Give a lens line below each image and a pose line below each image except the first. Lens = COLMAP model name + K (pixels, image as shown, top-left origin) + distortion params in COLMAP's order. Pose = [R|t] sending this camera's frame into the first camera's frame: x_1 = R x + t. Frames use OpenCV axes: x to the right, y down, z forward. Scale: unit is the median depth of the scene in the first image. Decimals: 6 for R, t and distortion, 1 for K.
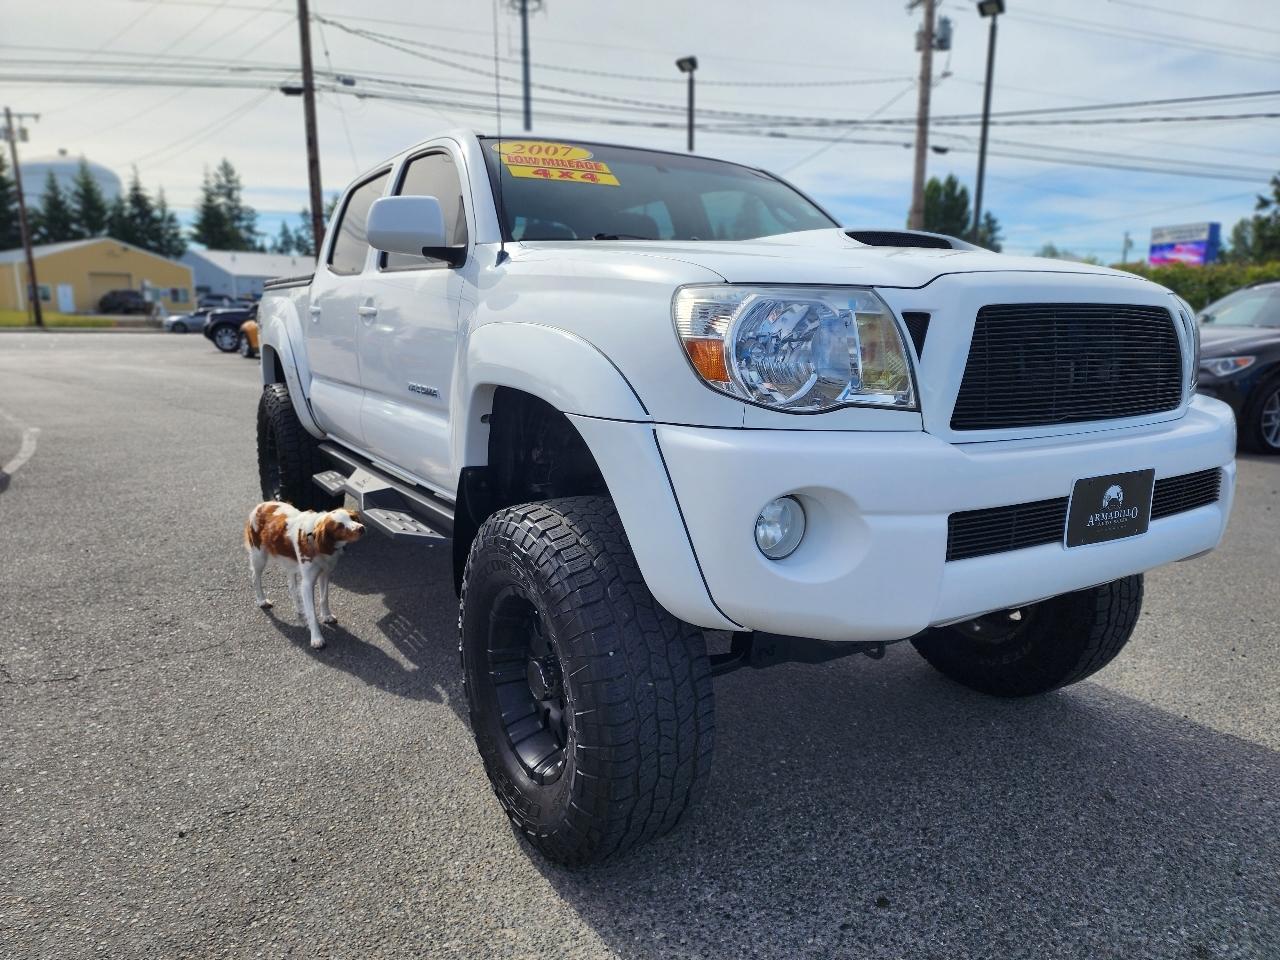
lens RADIAL K [[864.3, 0, 640.5], [0, 864.3, 481.7], [0, 0, 1]] dist [0.066108, -0.065306]
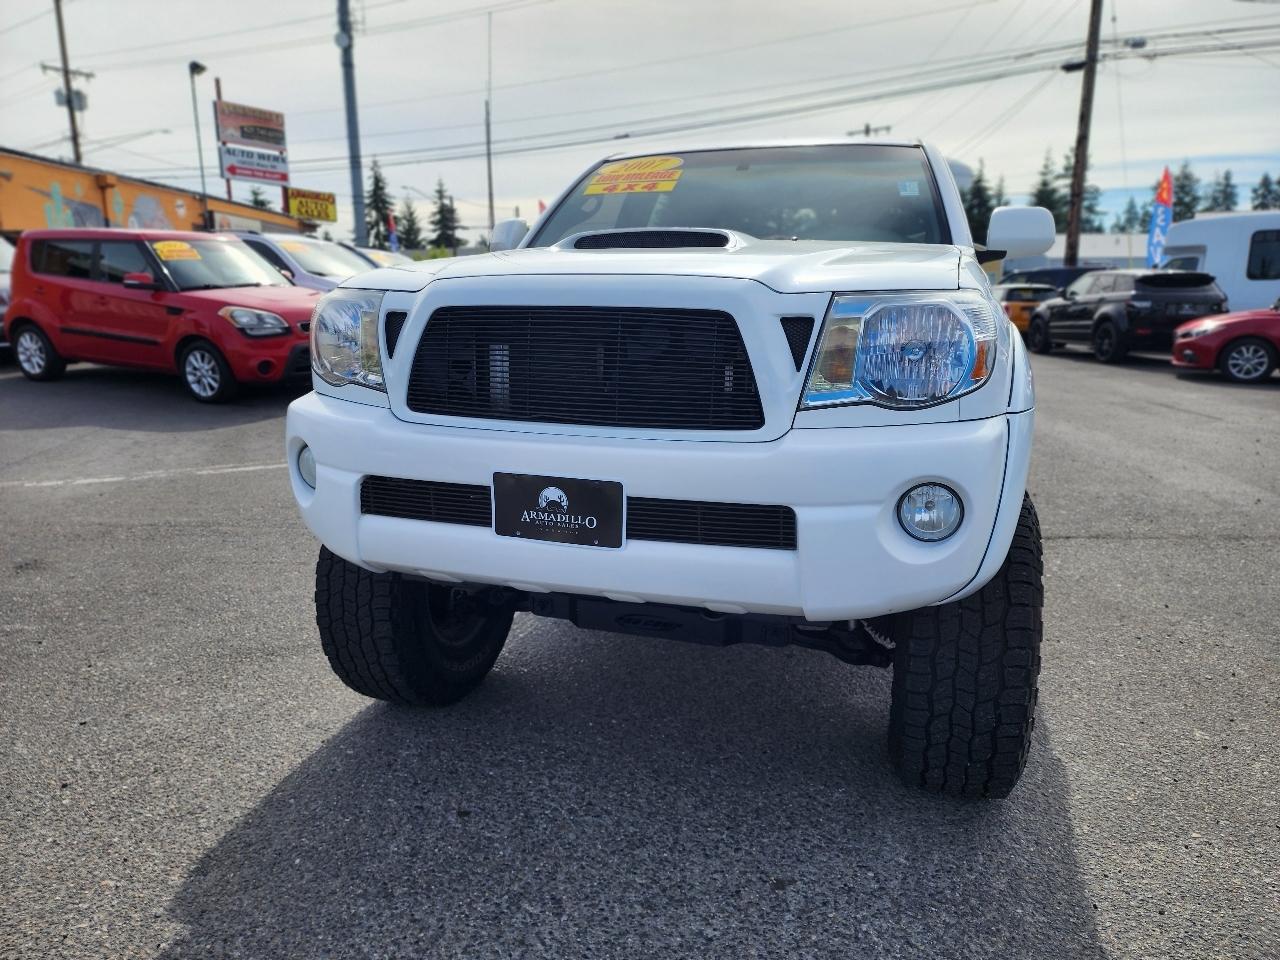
lens RADIAL K [[864.3, 0, 641.3], [0, 864.3, 480.3], [0, 0, 1]] dist [0.066108, -0.065306]
pose [[0.639379, 0.157833, -0.752518, 0.827099], [-0.144731, 0.985915, 0.083814, -0.062696], [0.755148, 0.055324, 0.653216, 0.259558]]
